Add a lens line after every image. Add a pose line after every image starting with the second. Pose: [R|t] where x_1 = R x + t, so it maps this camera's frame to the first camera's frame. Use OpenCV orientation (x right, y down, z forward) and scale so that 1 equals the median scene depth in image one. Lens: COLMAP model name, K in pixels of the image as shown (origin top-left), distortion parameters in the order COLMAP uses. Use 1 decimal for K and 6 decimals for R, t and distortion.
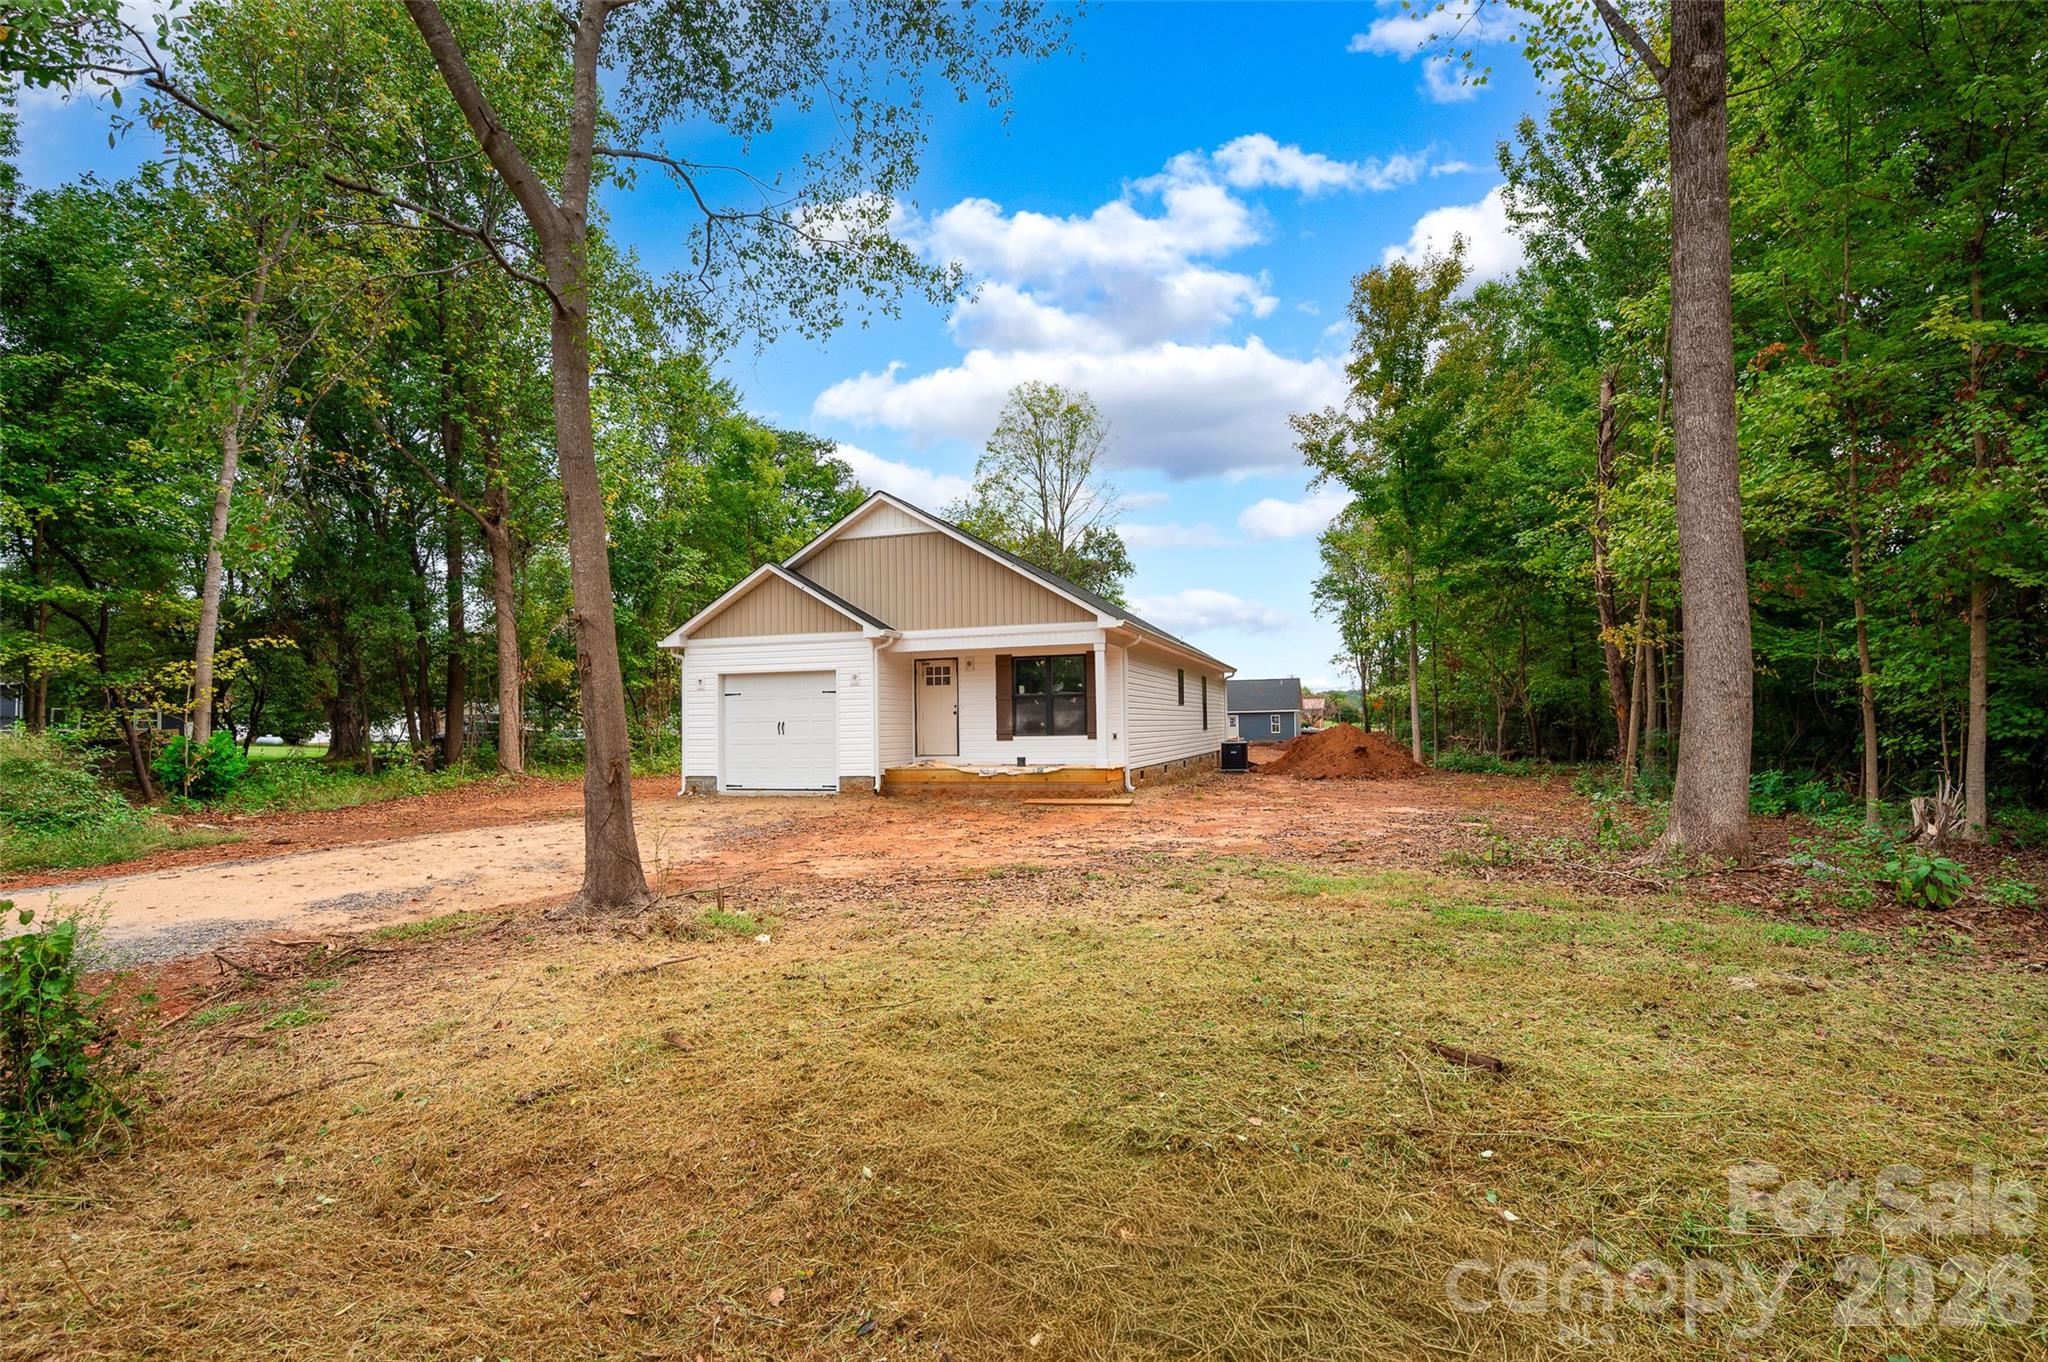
lens RADIAL K [[985.0, 0, 1024.0], [0, 985.0, 681.0], [0, 0, 1]] dist [0.011435, -0.000309]
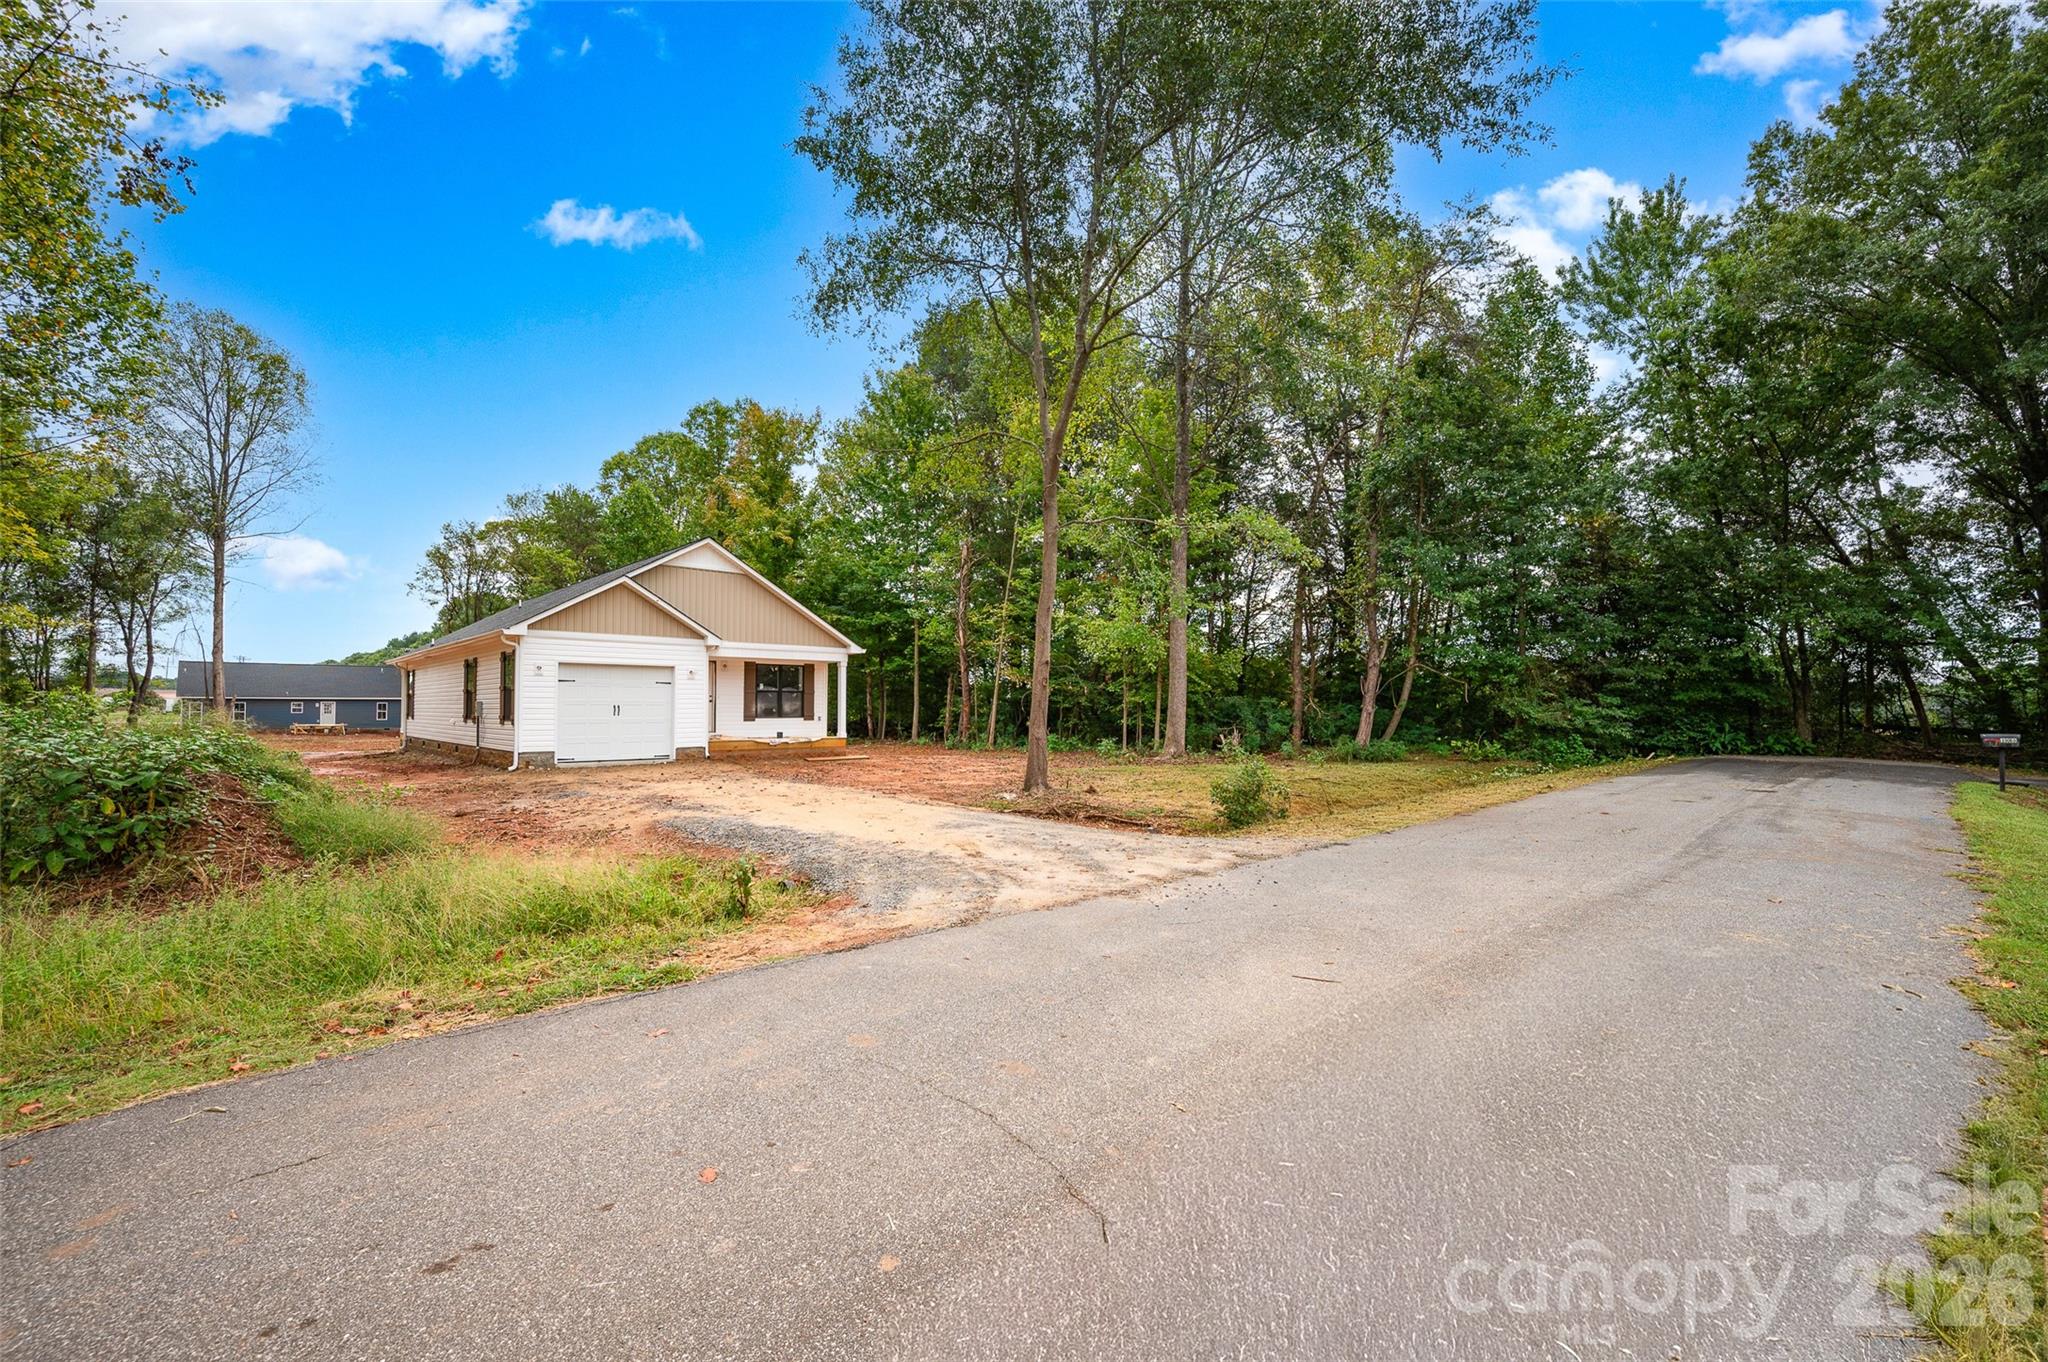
lens RADIAL K [[854.9, 0, 1024.0], [0, 854.9, 681.0], [0, 0, 1]] dist [-0.001408, -0.000101]
pose [[0.484161, 0.044863, 0.873828, -0.929788], [-0.048163, 0.998537, -0.024580, 0.013206], [-0.873652, -0.030185, 0.485614, 0.040834]]
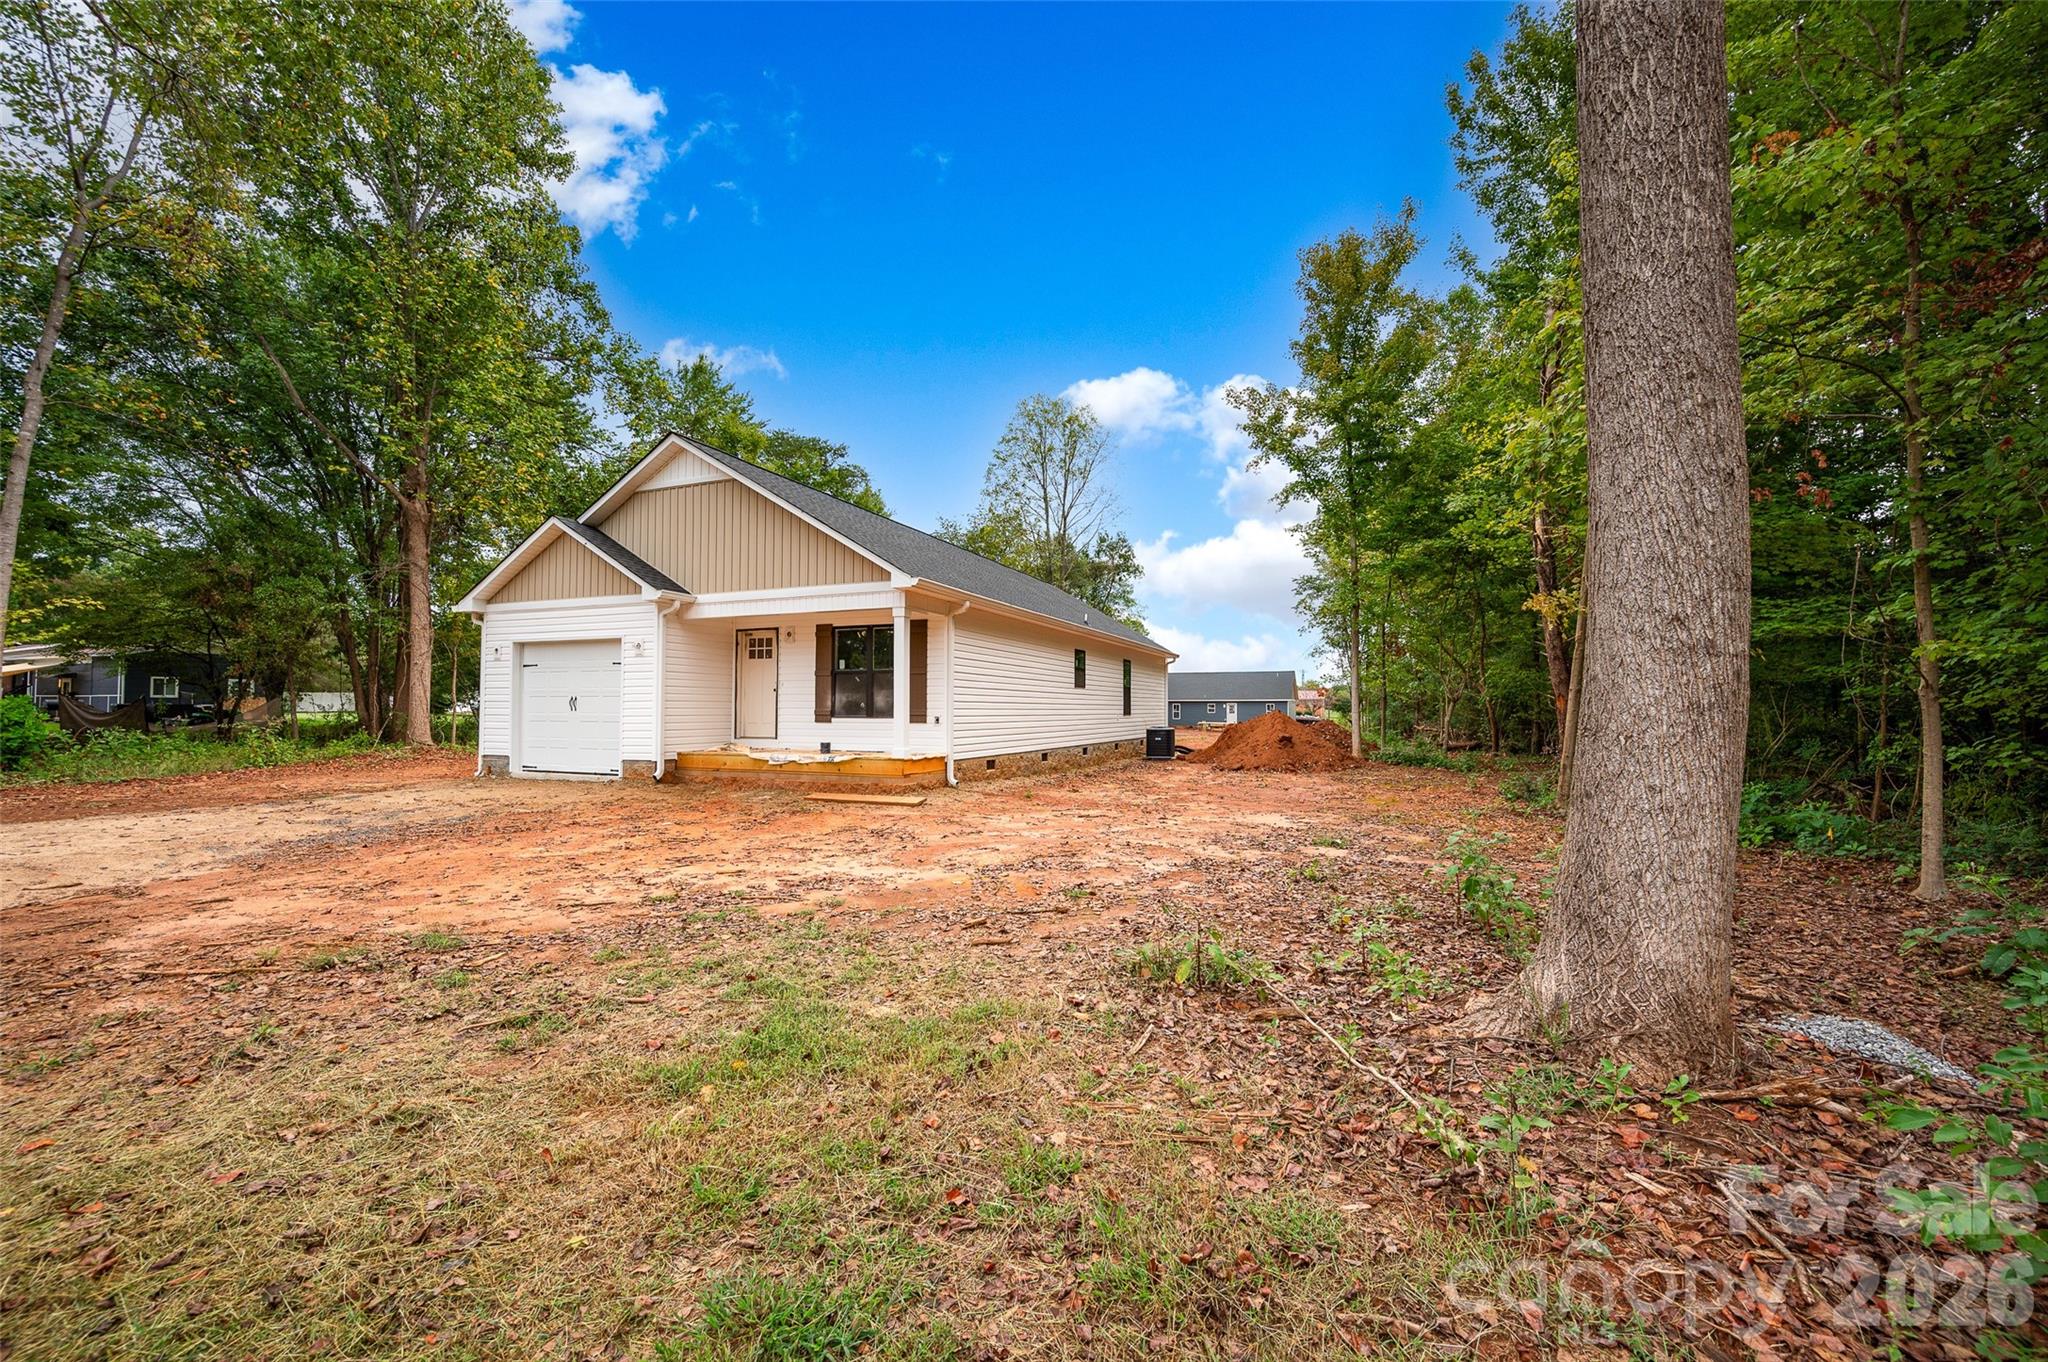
lens RADIAL K [[817.5, 0, 1024.0], [0, 817.5, 681.0], [0, 0, 1]] dist [-0.001060, -0.000122]
pose [[0.997314, 0.015707, -0.071543, 0.210603], [-0.014930, 0.999824, 0.011375, 0.012754], [0.071709, -0.010277, 0.997373, 0.293861]]
